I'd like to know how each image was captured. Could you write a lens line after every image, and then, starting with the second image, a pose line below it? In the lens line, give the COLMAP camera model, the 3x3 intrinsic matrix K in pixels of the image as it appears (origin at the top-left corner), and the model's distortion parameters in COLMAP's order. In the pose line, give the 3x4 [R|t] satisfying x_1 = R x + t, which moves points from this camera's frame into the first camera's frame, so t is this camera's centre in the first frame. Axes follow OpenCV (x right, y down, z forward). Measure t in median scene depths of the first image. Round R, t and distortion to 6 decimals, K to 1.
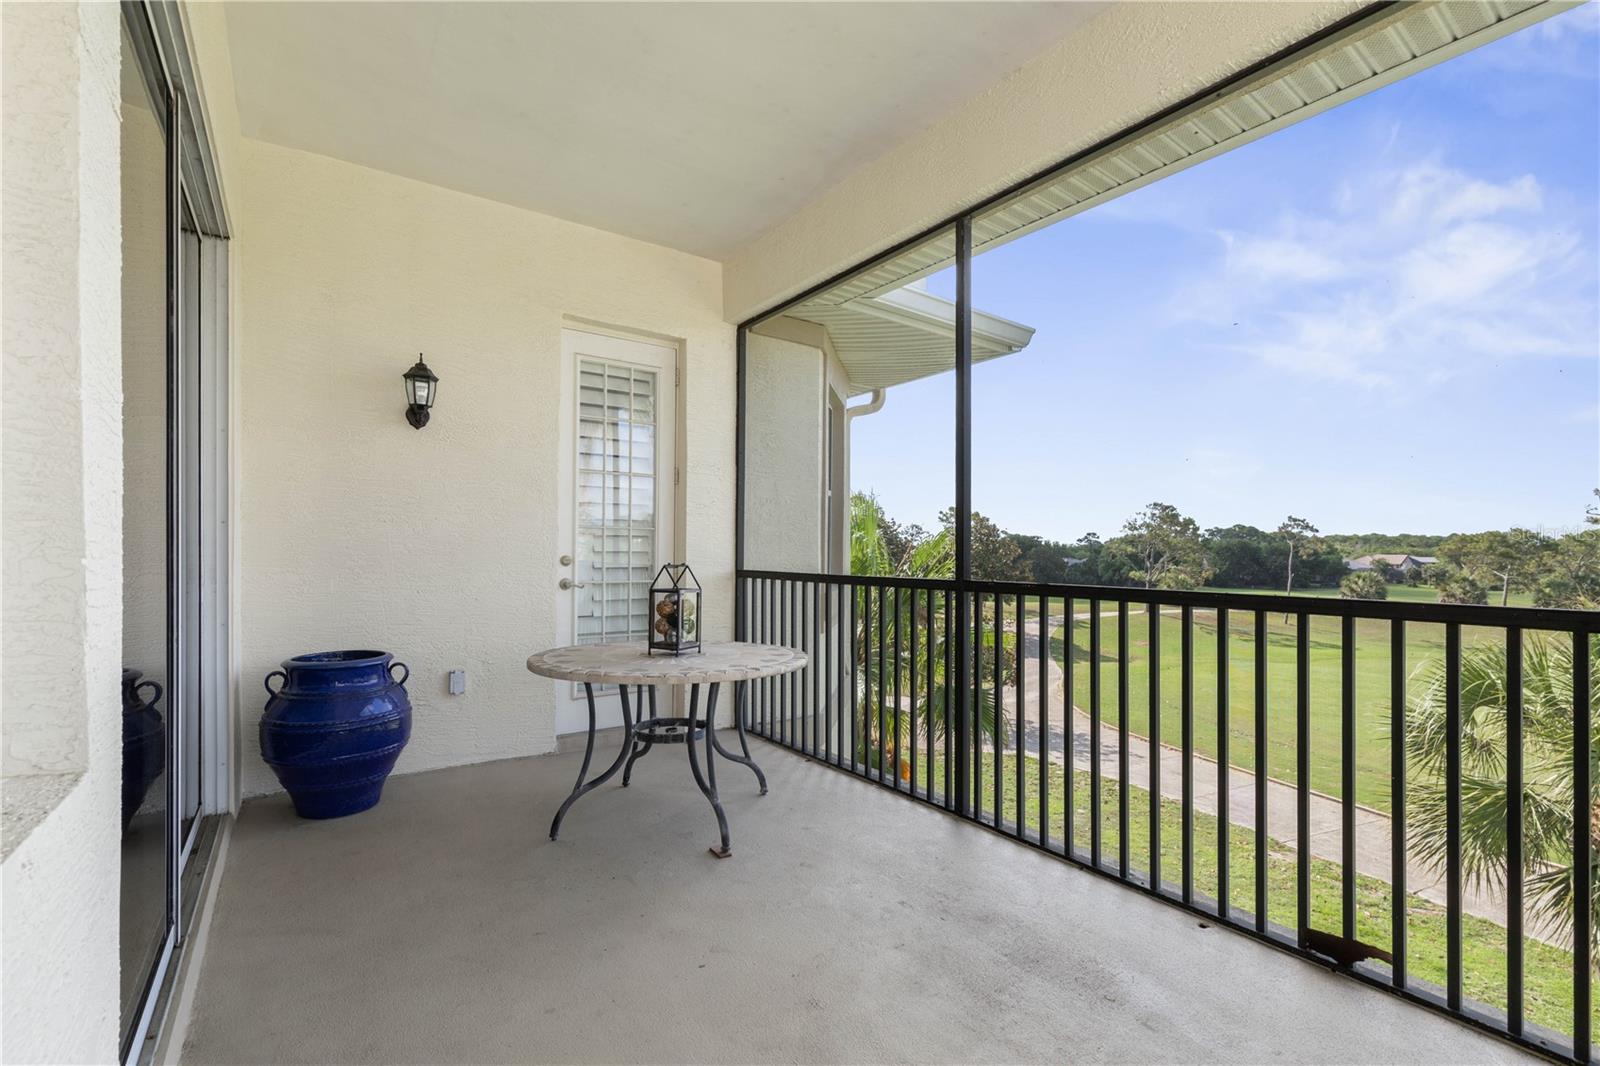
lens RADIAL K [[734.1, 0, 801.2], [0, 734.1, 539.8], [0, 0, 1]] dist [-0.001202, -0.000689]
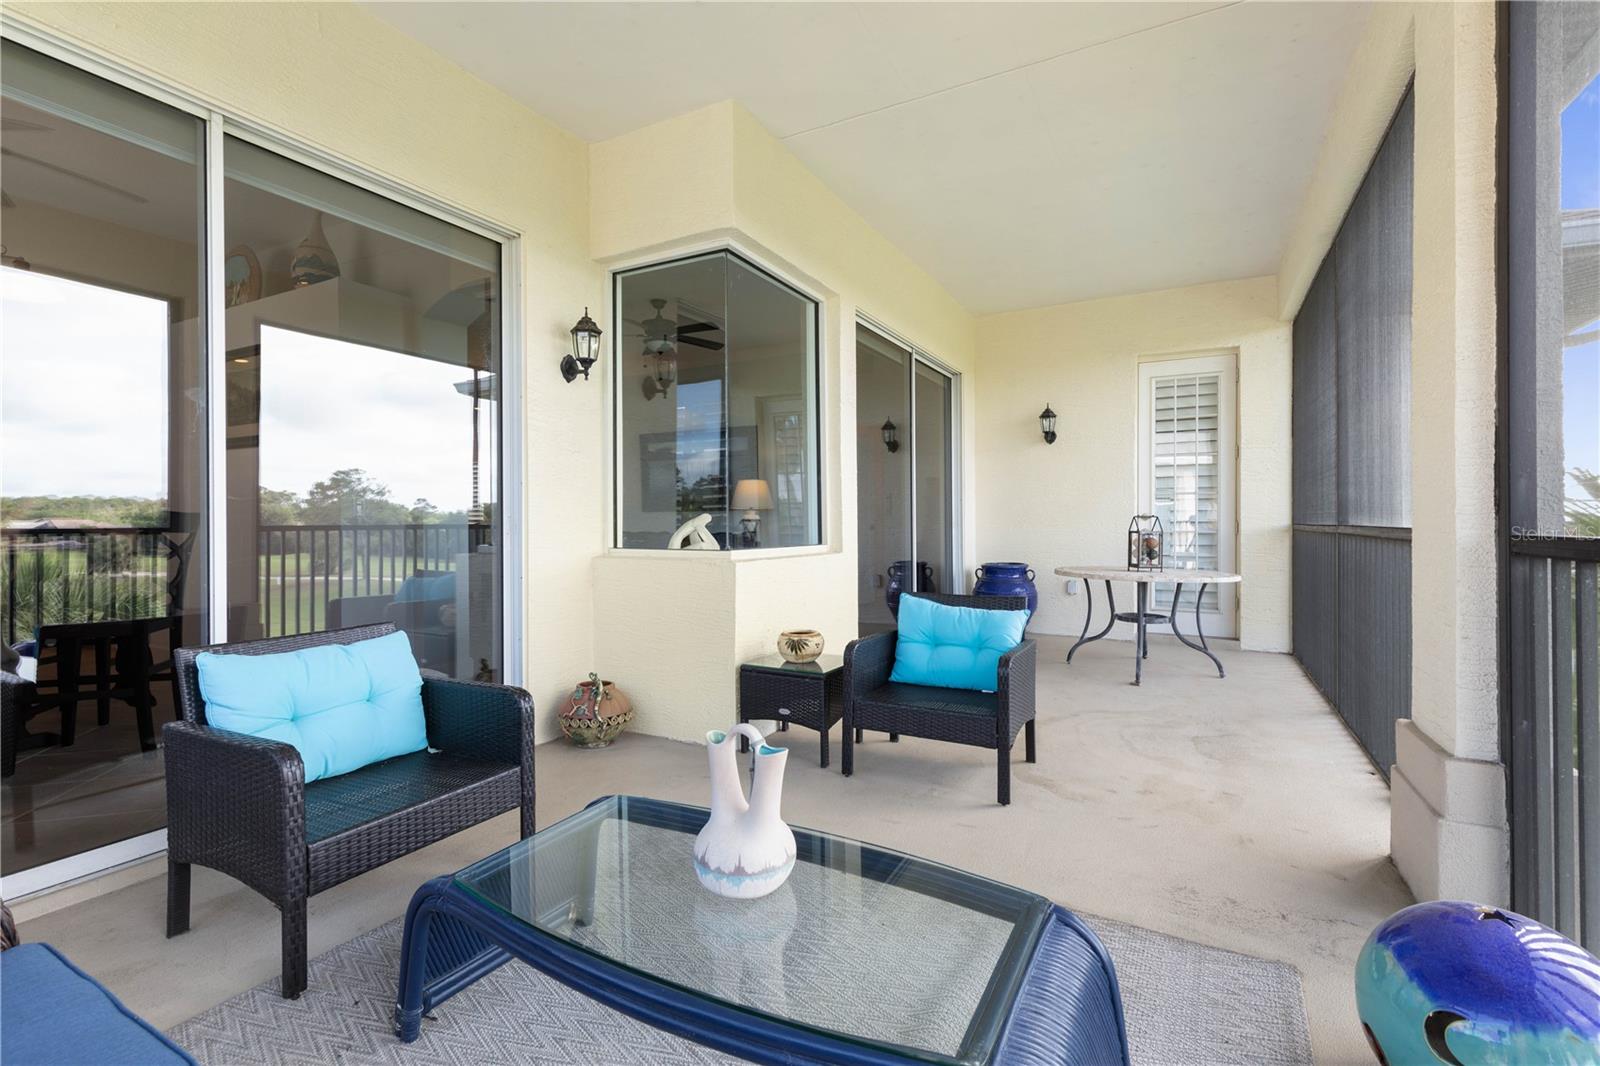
lens RADIAL K [[734.1, 0, 798.9], [0, 734.1, 524.0], [0, 0, 1]] dist [-0.001202, -0.000689]
pose [[0.414170, -0.003702, -0.910192, 0.802074], [0.017190, 0.999845, 0.003756, 0.026040], [0.910037, -0.017202, 0.414169, -0.292711]]
